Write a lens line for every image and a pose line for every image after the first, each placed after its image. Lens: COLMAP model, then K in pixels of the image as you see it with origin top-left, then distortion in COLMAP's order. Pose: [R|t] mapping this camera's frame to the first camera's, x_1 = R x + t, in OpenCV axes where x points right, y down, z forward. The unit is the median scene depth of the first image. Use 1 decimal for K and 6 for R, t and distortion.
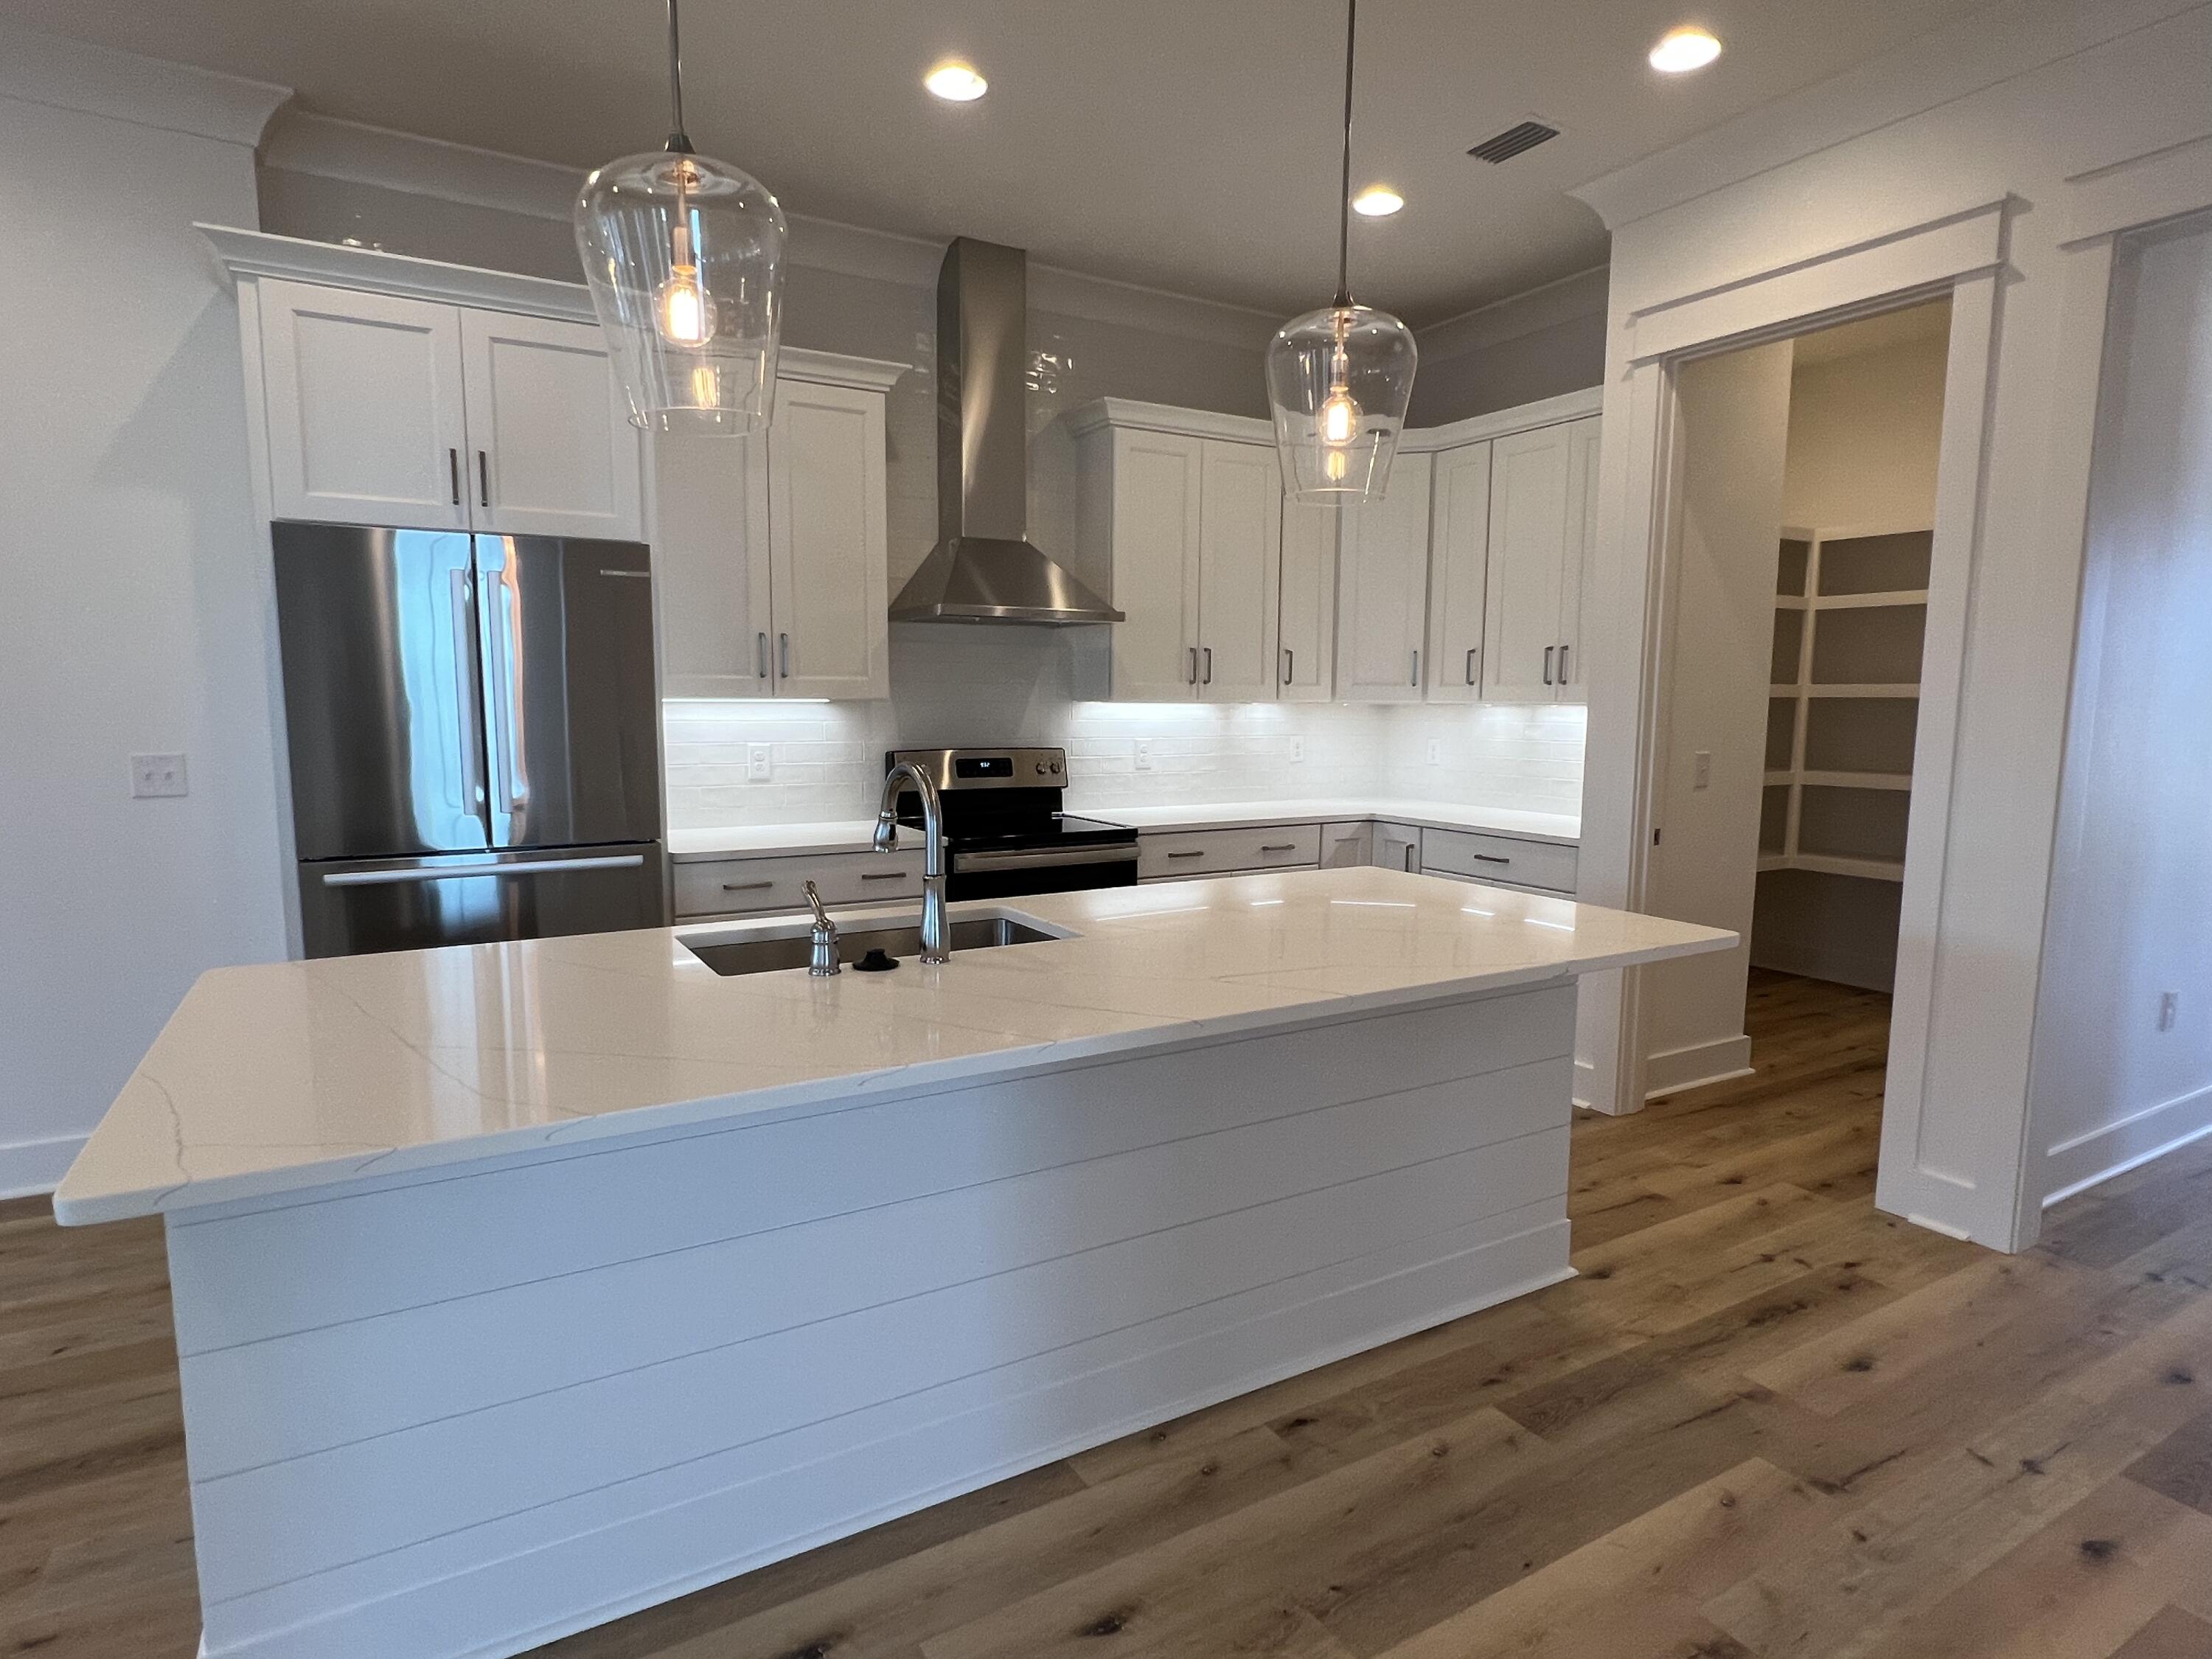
lens RADIAL K [[1195.1, 0, 1091.5], [0, 1195.1, 836.6], [0, 0, 1]] dist [-0.001190, -0.000776]
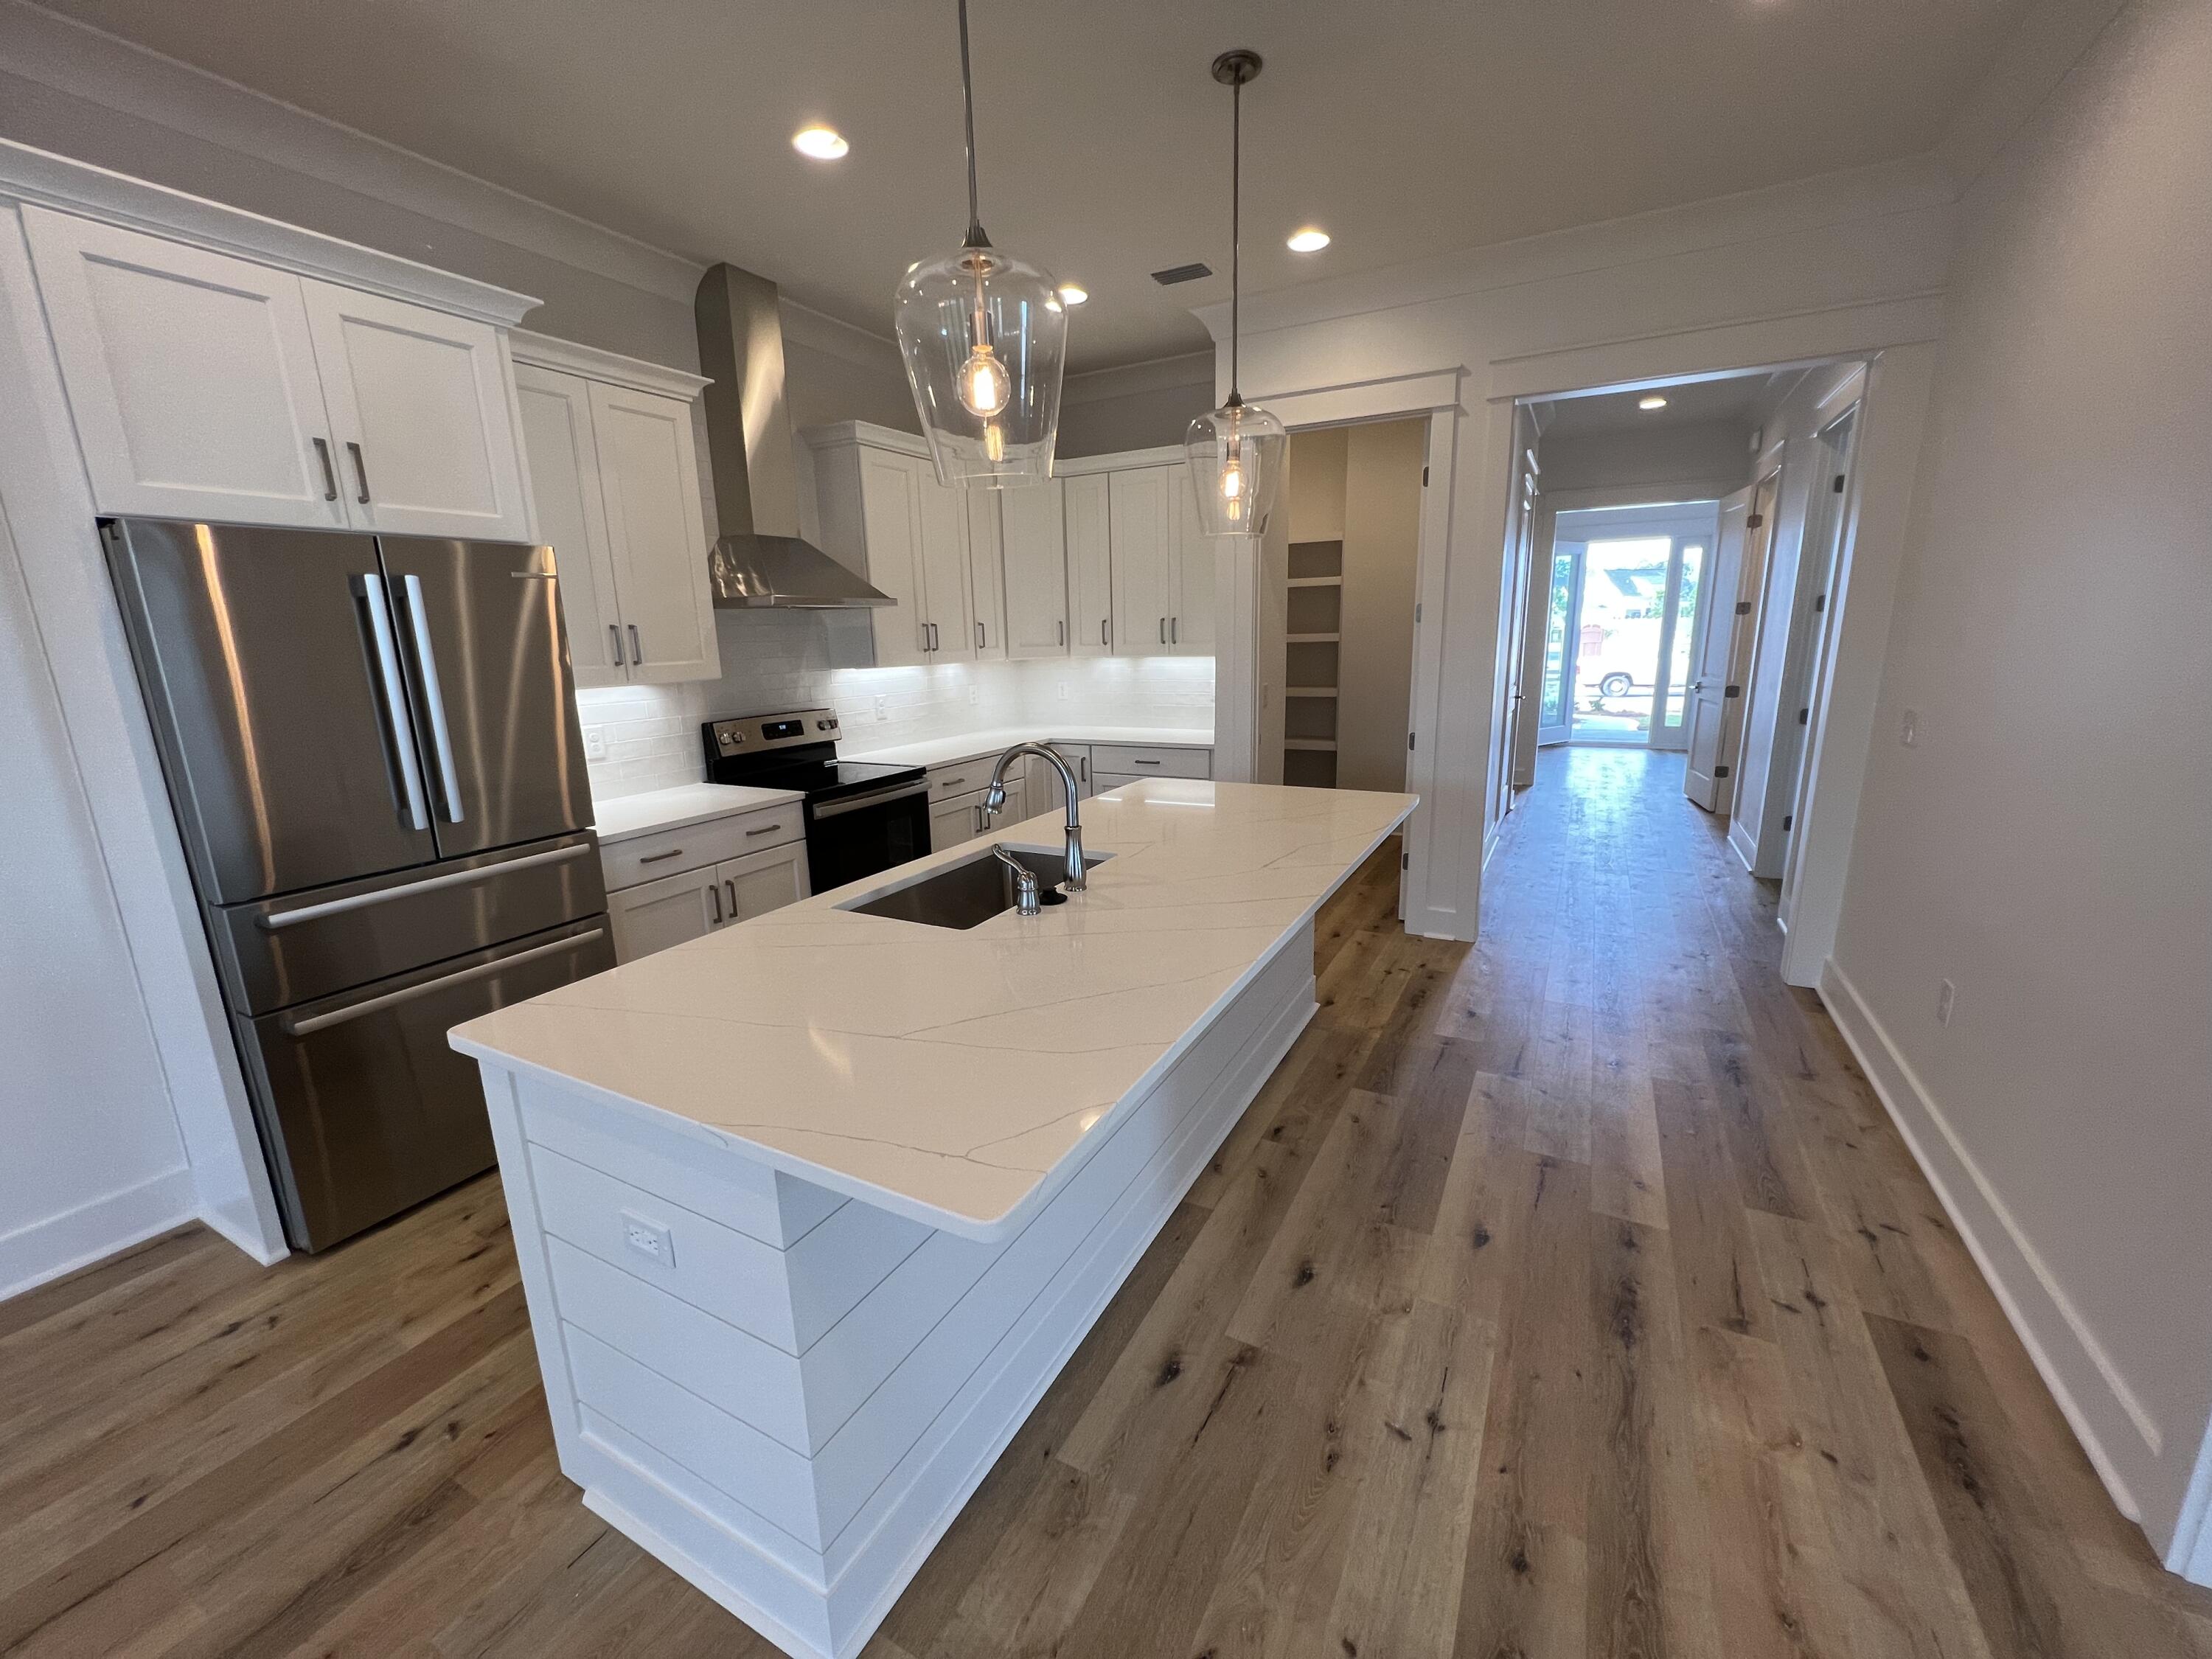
lens RADIAL K [[890.4, 0, 1098.7], [0, 890.4, 829.8], [0, 0, 1]] dist [-0.002170, 0.001168]
pose [[0.853565, -0.141070, 0.501523, -0.353545], [0.091383, 0.988258, 0.122452, -0.048317], [-0.512909, -0.058690, 0.856435, 0.074870]]
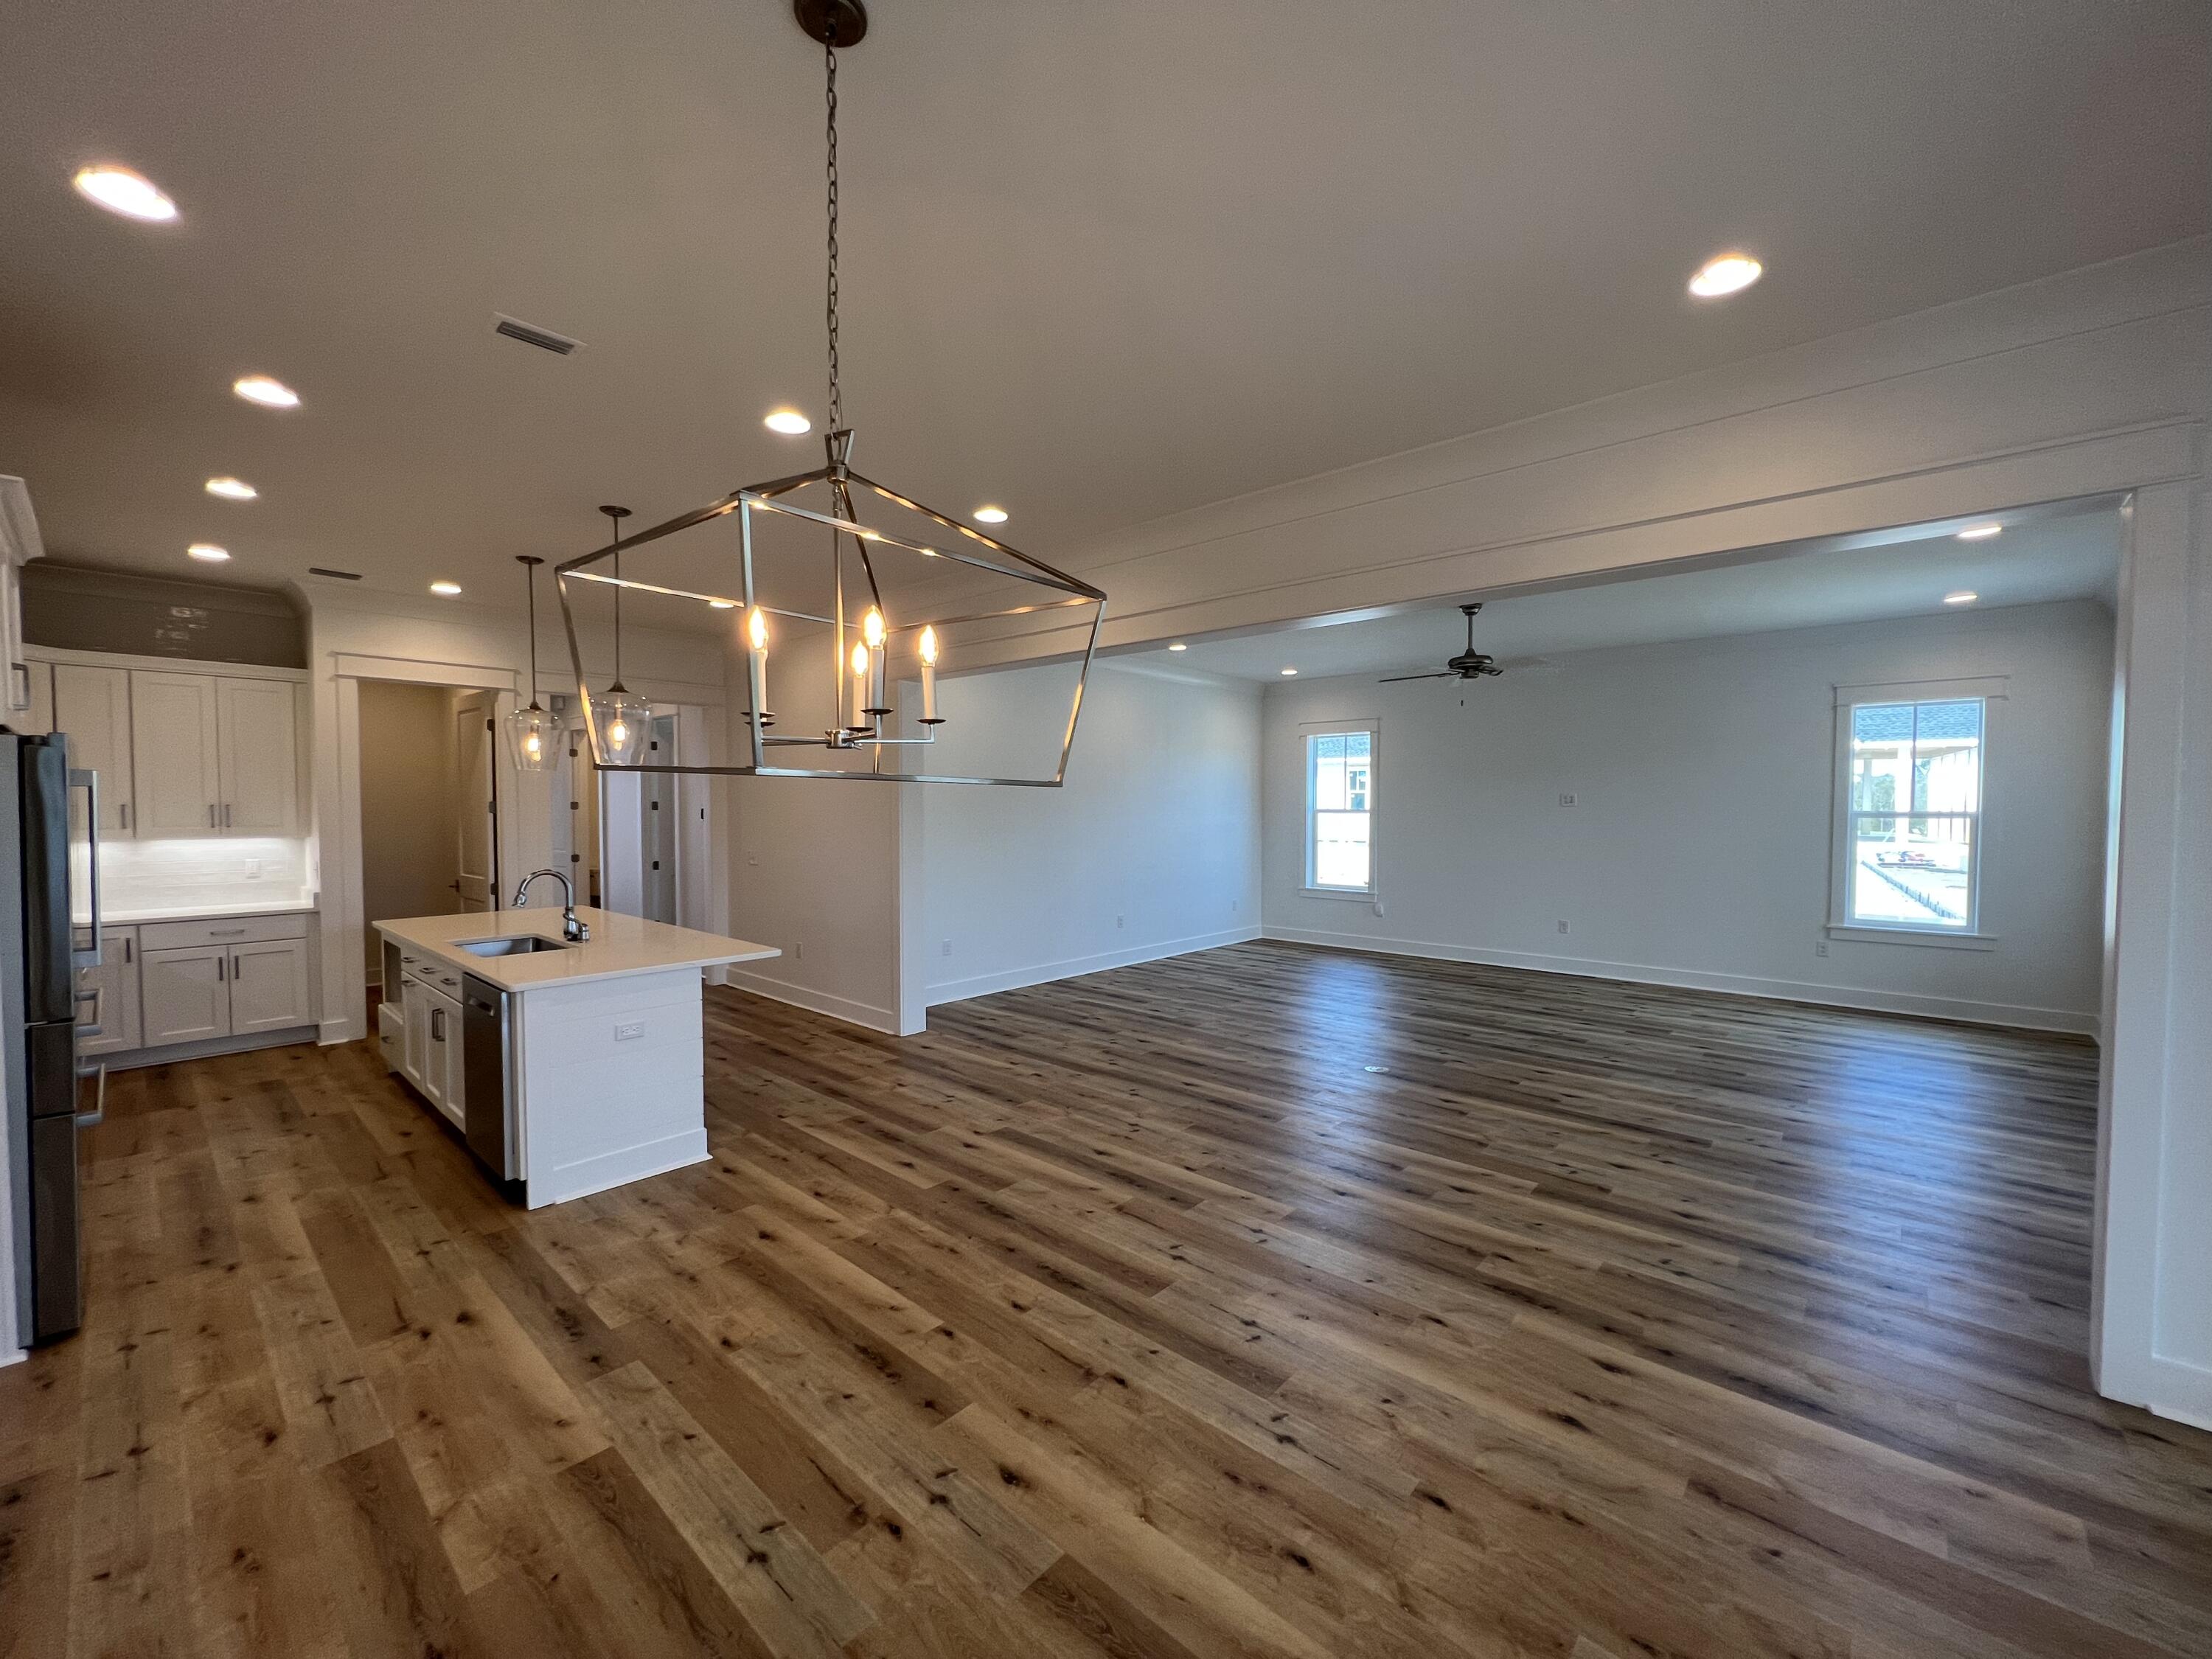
lens RADIAL K [[890.4, 0, 1104.5], [0, 890.4, 836.5], [0, 0, 1]] dist [-0.002170, 0.001168]
pose [[-0.306677, -0.041008, 0.950930, -1.461256], [0.108956, 0.990992, 0.077875, -0.092945], [-0.945557, 0.127492, -0.299446, 0.236373]]
